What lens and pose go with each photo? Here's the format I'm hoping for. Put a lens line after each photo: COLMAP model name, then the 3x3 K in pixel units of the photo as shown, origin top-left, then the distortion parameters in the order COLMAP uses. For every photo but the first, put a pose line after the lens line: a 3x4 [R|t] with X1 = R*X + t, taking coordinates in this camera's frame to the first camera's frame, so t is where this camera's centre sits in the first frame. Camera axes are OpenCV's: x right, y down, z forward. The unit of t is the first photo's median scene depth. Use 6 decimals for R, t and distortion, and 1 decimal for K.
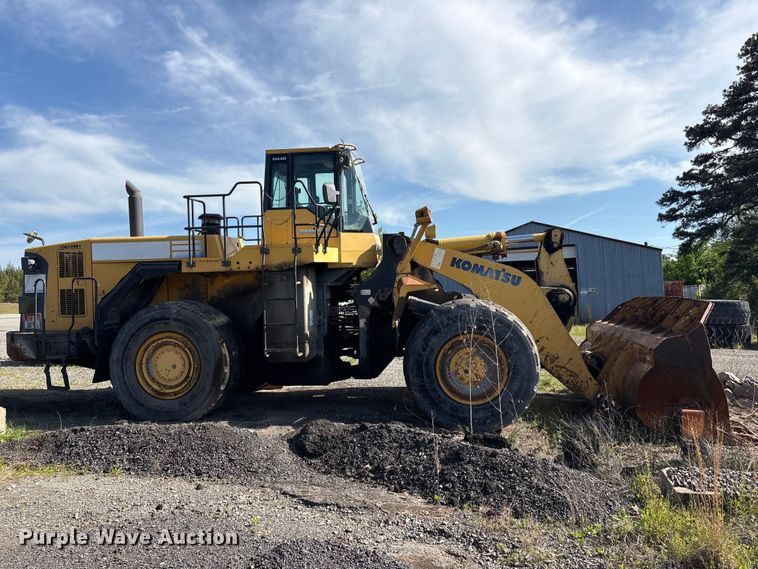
lens RADIAL K [[582.7, 0, 380.1], [0, 582.7, 278.7], [0, 0, 1]] dist [0.070368, -0.067376]
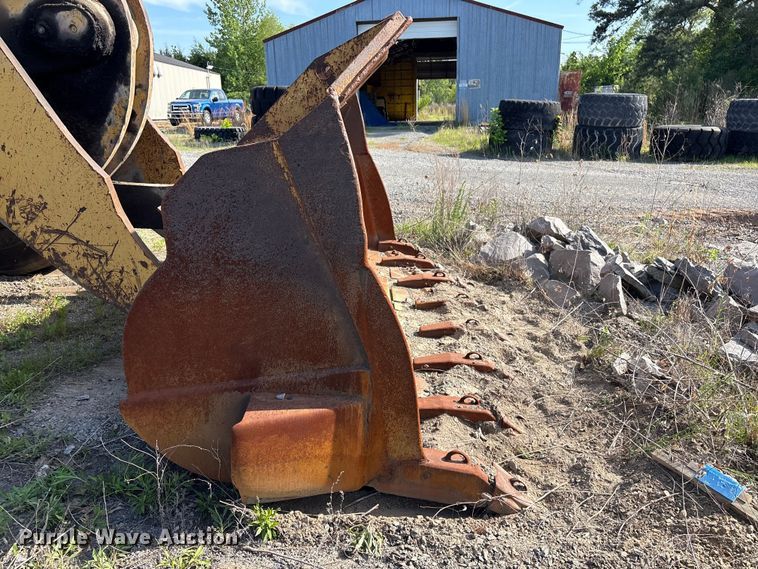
lens RADIAL K [[579.5, 0, 380.1], [0, 579.5, 287.7], [0, 0, 1]] dist [0.035949, -0.002772]
pose [[0.992910, -0.021356, 0.116934, 0.451859], [-0.019335, 0.941613, 0.336143, 0.058775], [-0.117285, -0.336021, 0.934524, 0.628751]]
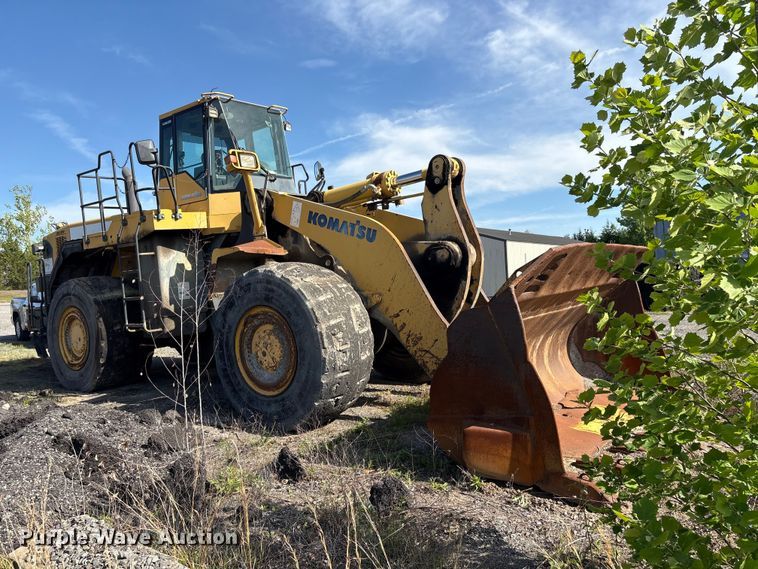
lens RADIAL K [[587.1, 0, 391.1], [0, 587.1, 289.8], [0, 0, 1]] dist [0.051826, -0.001798]
pose [[0.857579, -0.021914, -0.513886, 0.634104], [0.053907, 0.997419, 0.047426, 0.038336], [0.511520, -0.068374, 0.856547, 0.363566]]
